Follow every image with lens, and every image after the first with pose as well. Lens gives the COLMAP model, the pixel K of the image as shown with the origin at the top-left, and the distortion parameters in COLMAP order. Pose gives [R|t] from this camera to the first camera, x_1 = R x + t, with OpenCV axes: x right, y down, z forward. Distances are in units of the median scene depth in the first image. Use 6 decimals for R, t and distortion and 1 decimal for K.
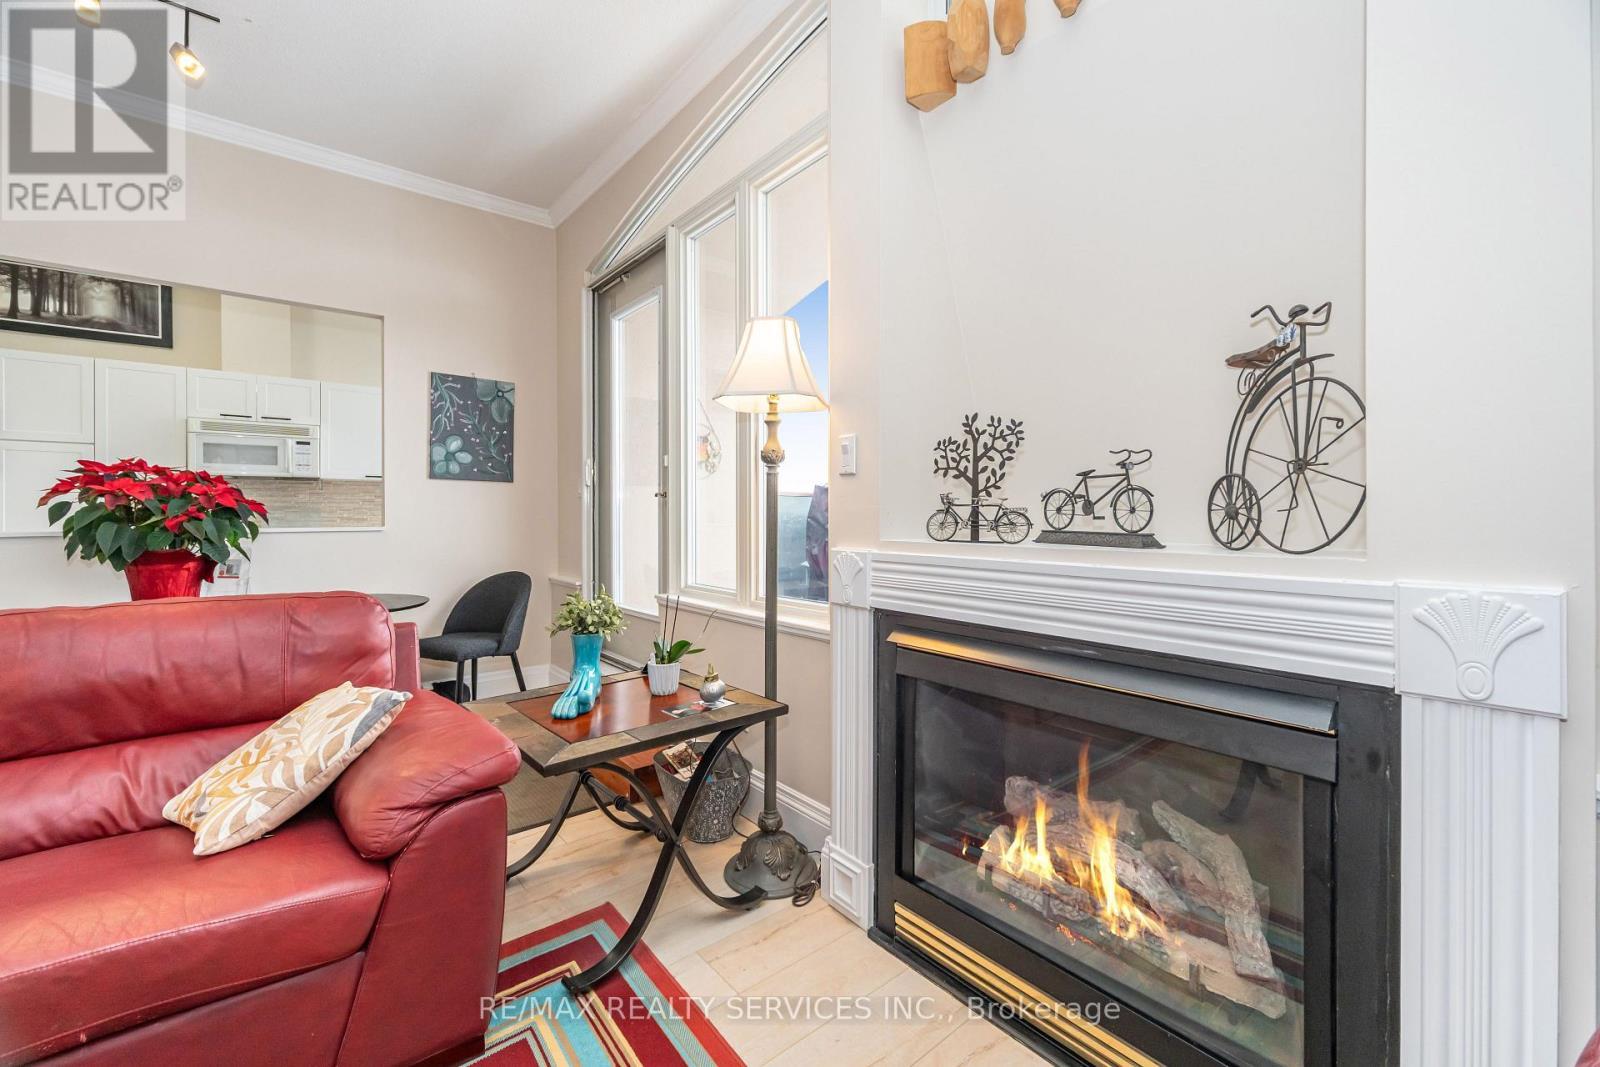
lens RADIAL K [[653.5, 0, 792.4], [0, 653.5, 516.9], [0, 0, 1]] dist [-0.001177, -0.000400]
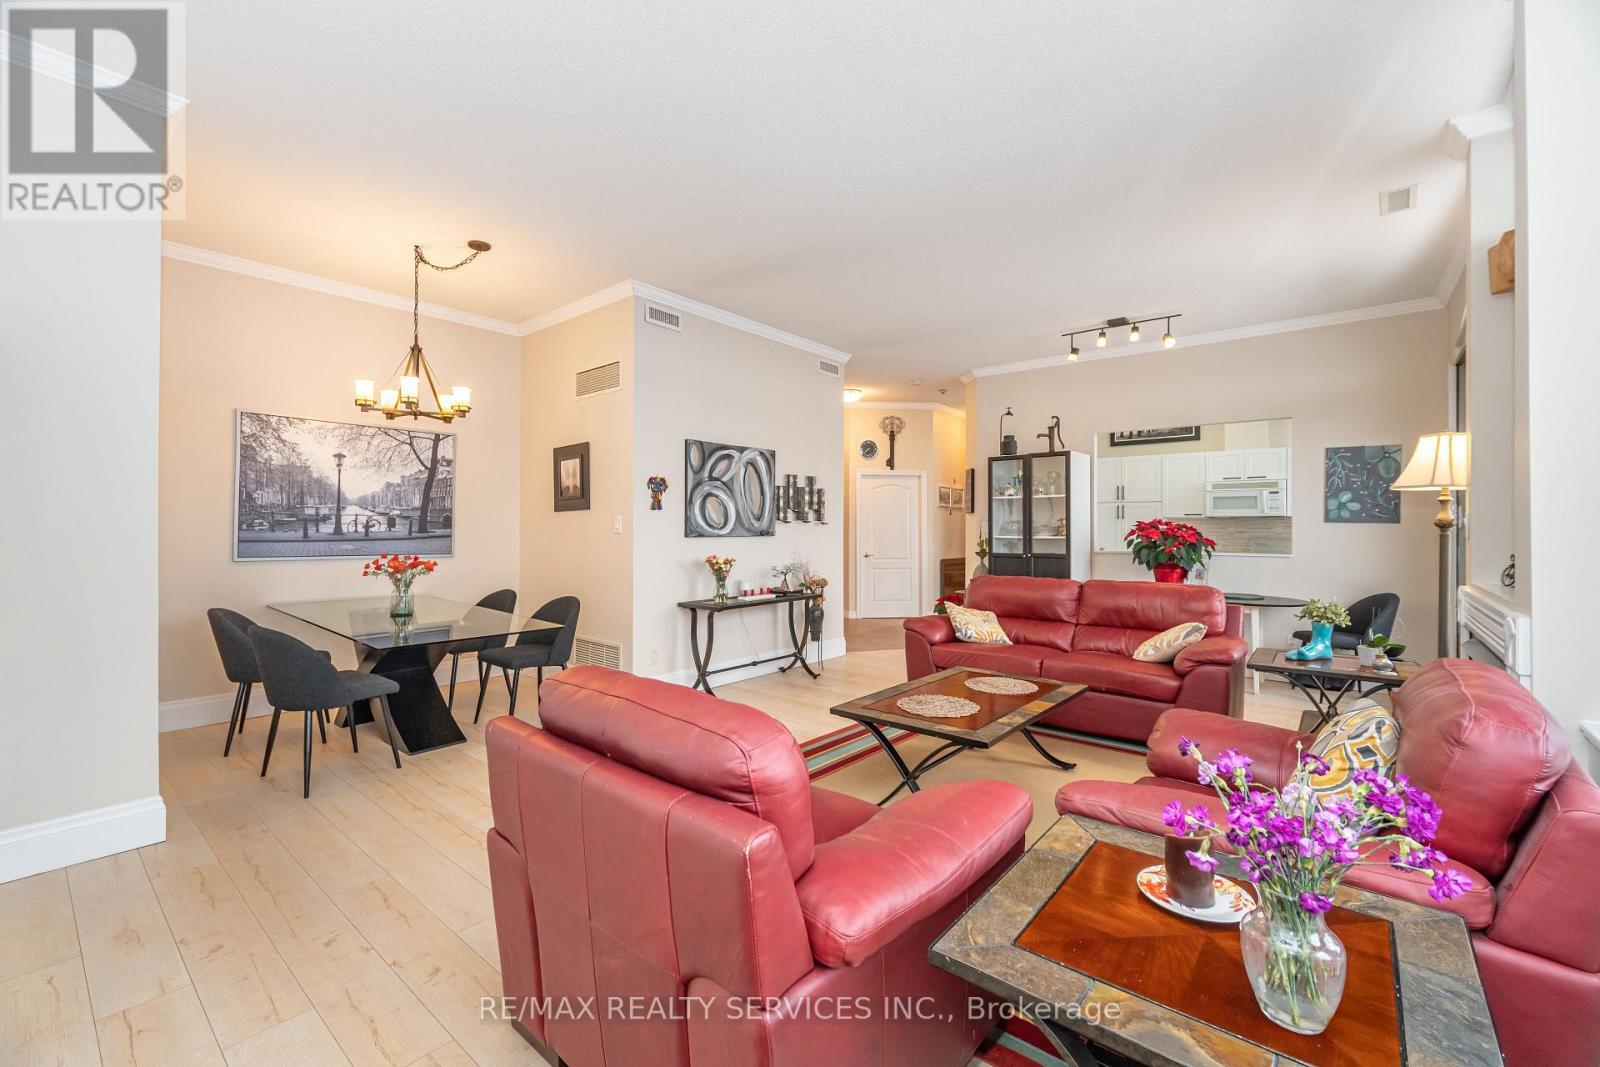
lens RADIAL K [[663.8, 0, 793.6], [0, 663.8, 523.5], [0, 0, 1]] dist [0.000473, -0.000206]
pose [[0.186184, -0.002058, -0.982513, 0.962299], [-0.007972, 0.999962, -0.003605, -0.060129], [0.982482, 0.008503, 0.186161, -0.612193]]
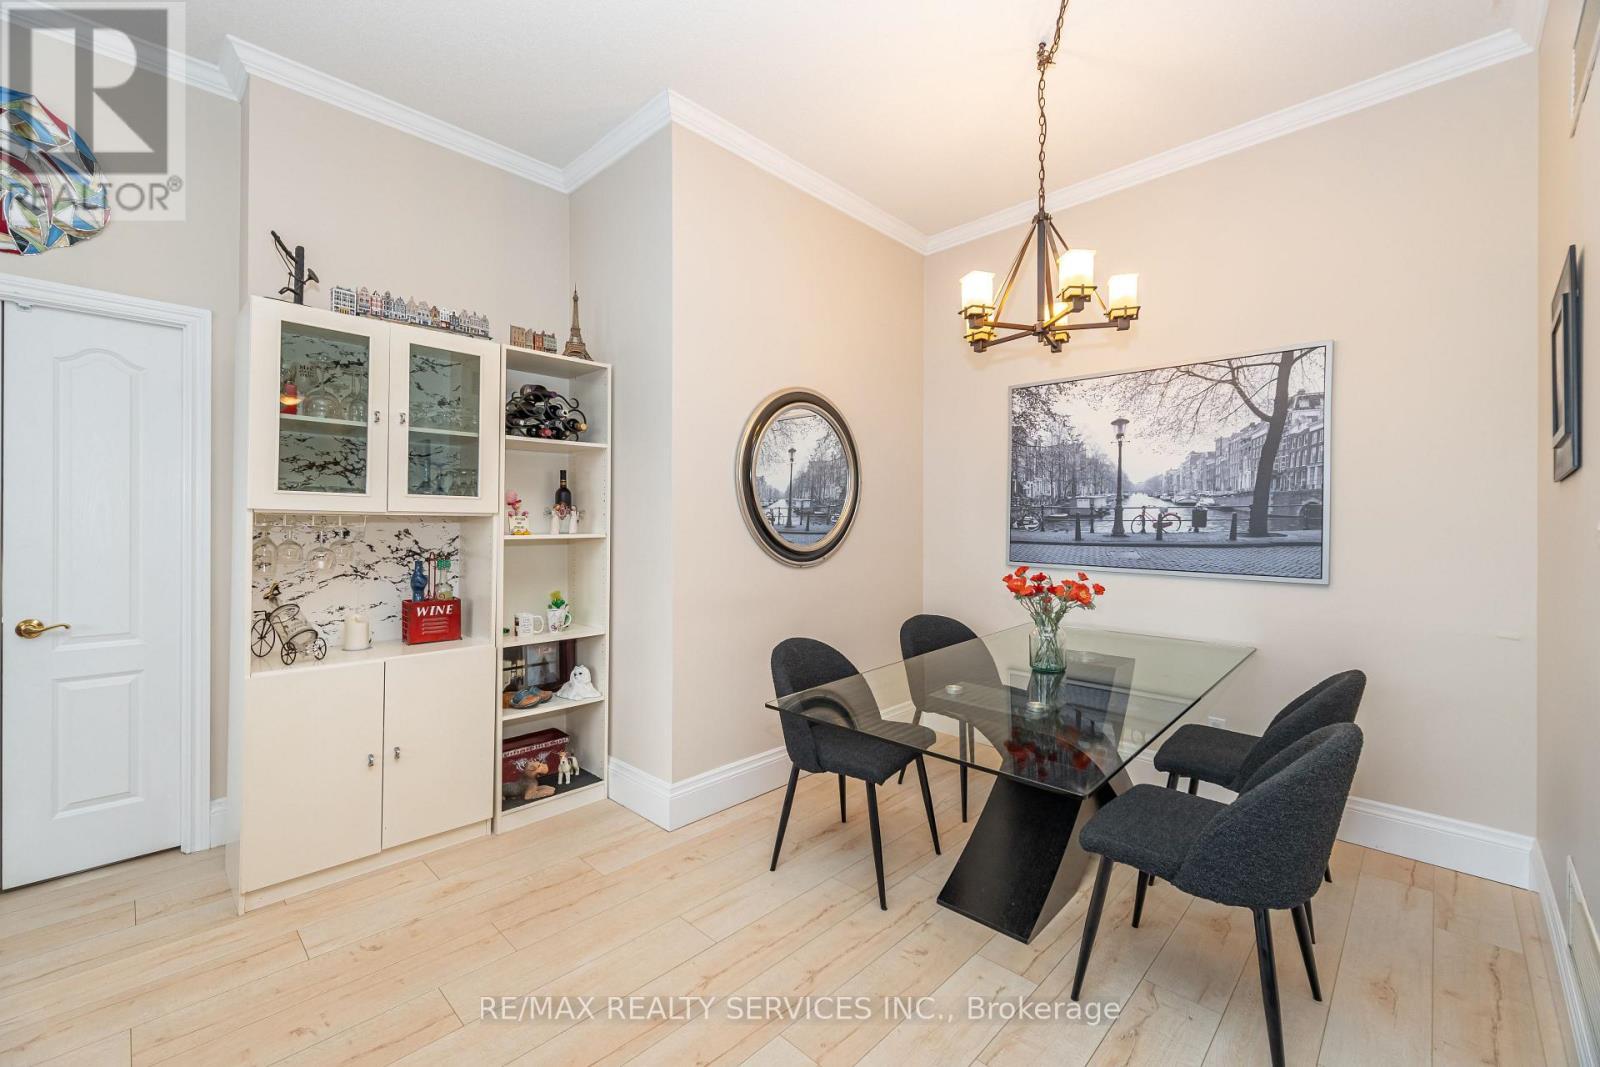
lens RADIAL K [[656.1, 0, 790.0], [0, 656.1, 524.6], [0, 0, 1]] dist [0.002014, 0.000356]
pose [[-0.994679, -0.003735, -0.102959, -0.348206], [-0.004012, 0.999989, 0.002477, -0.049149], [0.102948, 0.002877, -0.994683, -0.320986]]
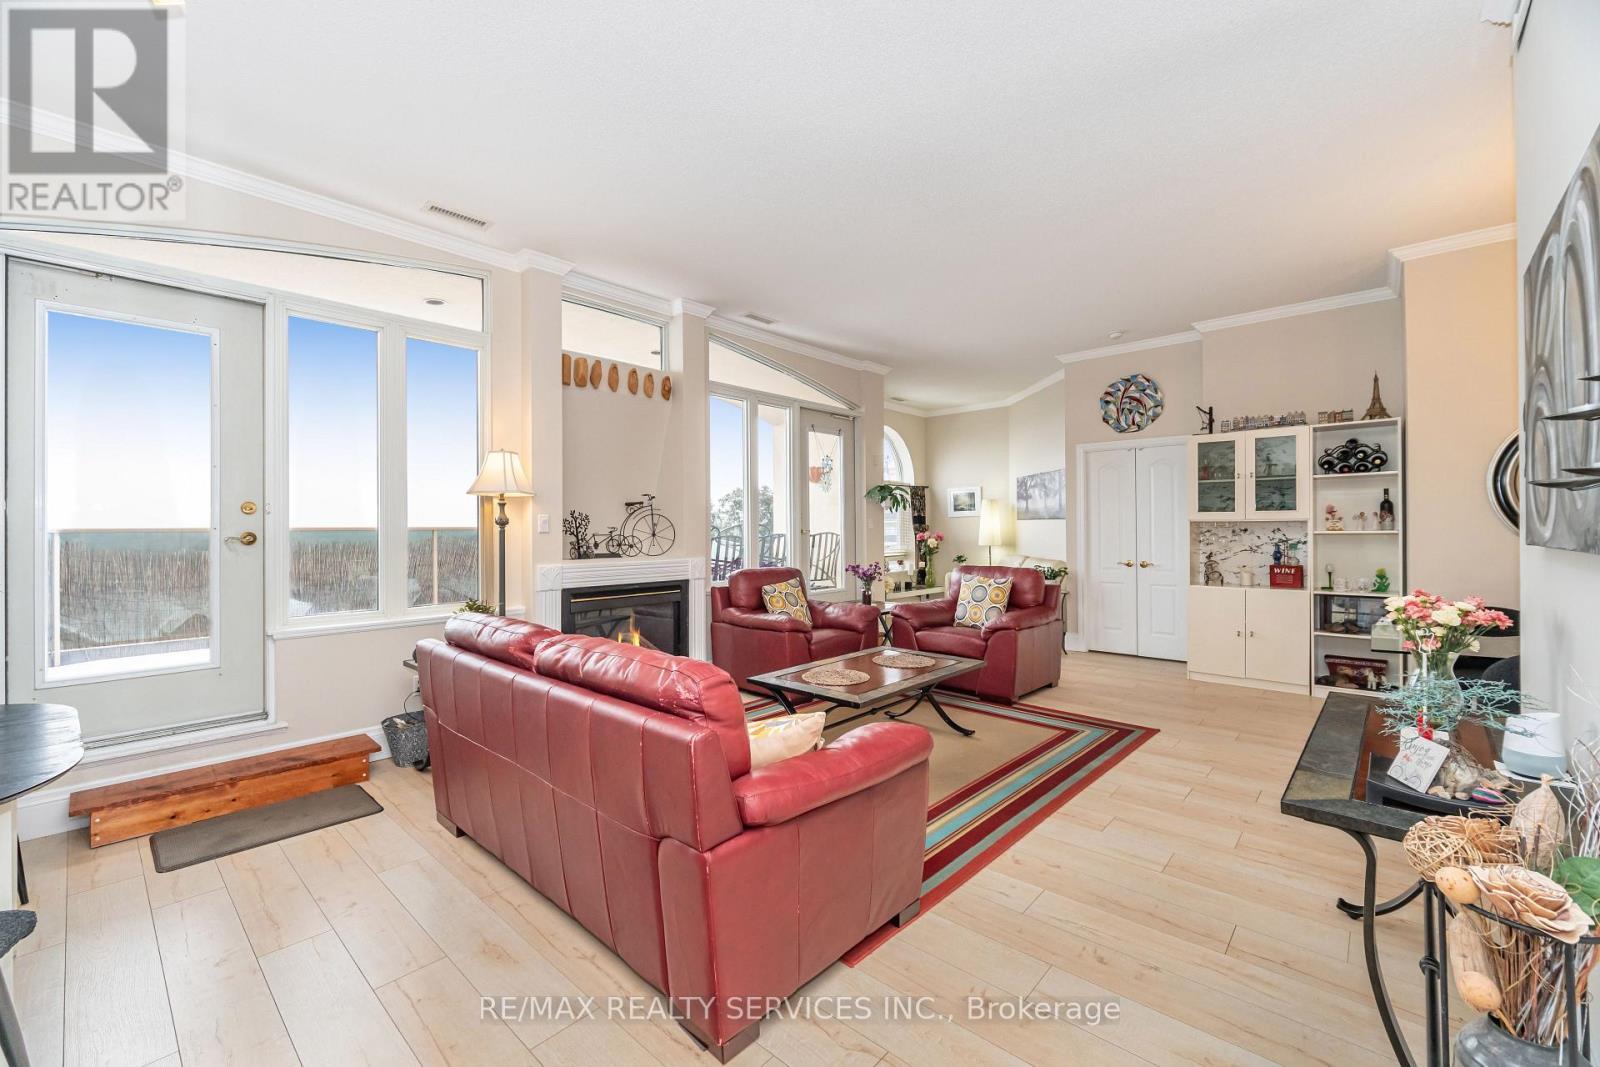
lens RADIAL K [[656.1, 0, 790.0], [0, 656.1, 524.6], [0, 0, 1]] dist [0.002014, 0.000356]
pose [[-0.143414, 0.008673, 0.989625, -1.659636], [0.010750, 0.999916, -0.007205, -0.049048], [-0.989604, 0.009606, -0.143496, 0.351182]]
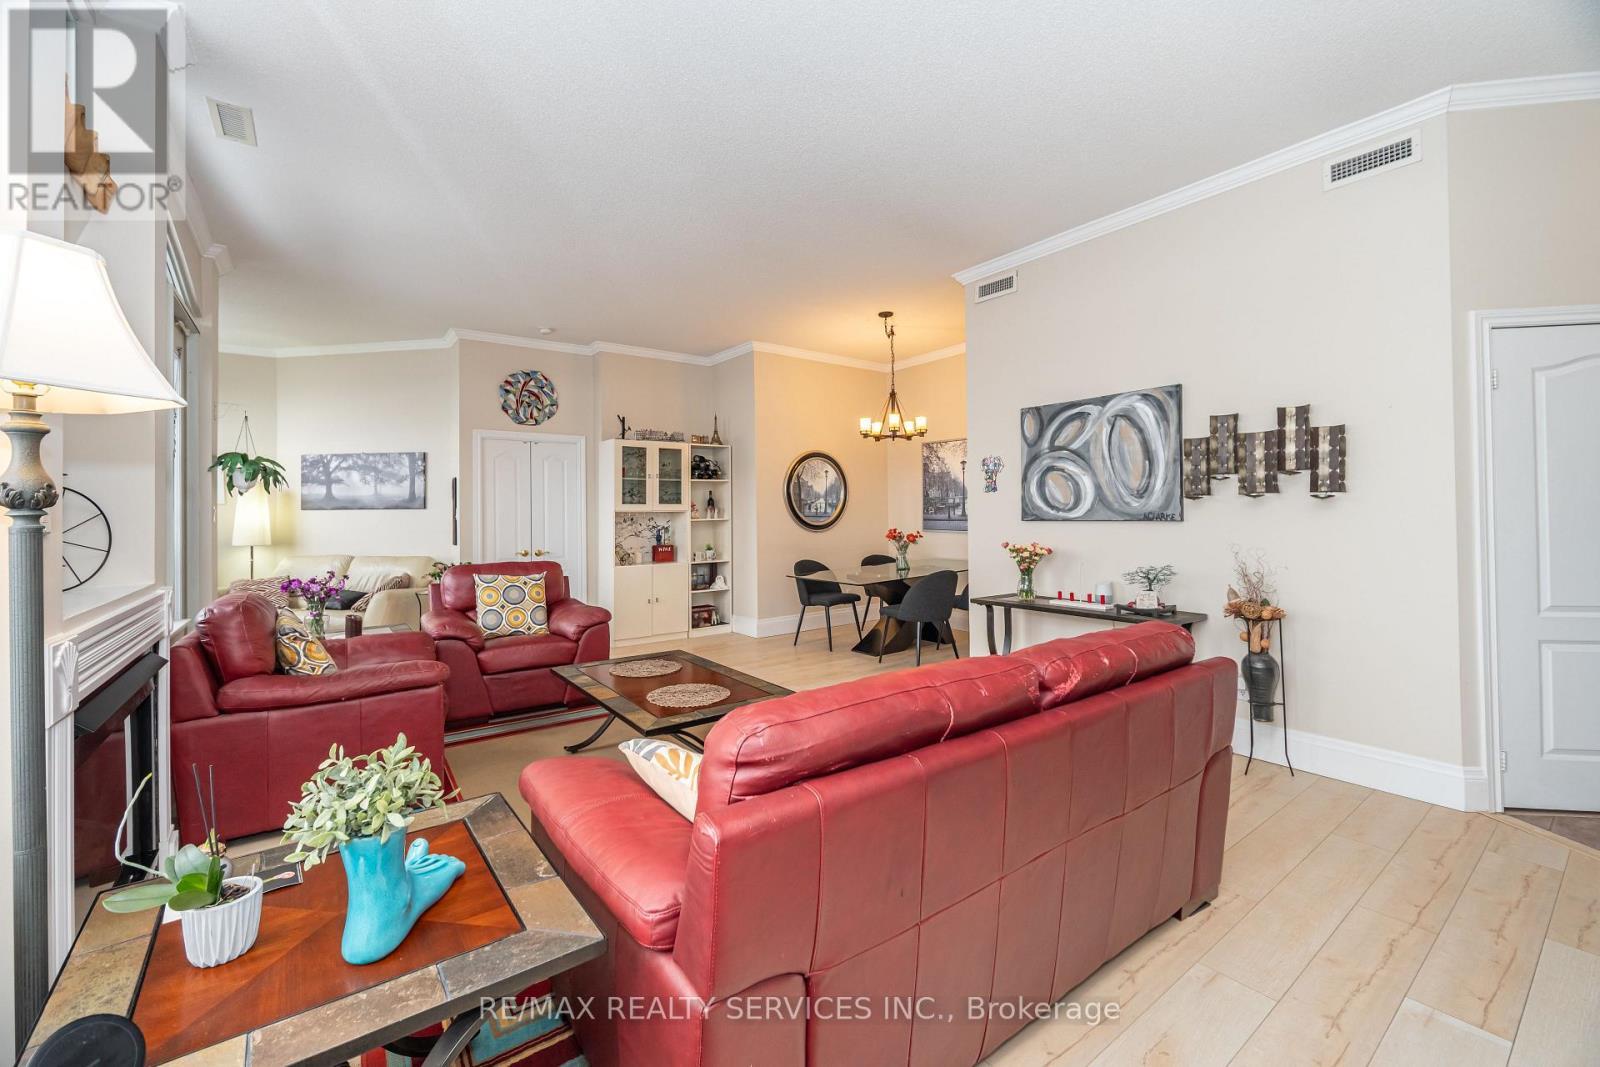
lens RADIAL K [[653.2, 0, 794.0], [0, 653.2, 506.5], [0, 0, 1]] dist [0.002587, -0.000014]
pose [[-0.998814, 0.012910, 0.046946, -0.540976], [0.012665, 0.999905, -0.005506, -0.058988], [-0.047013, -0.004905, -0.998882, 1.202820]]
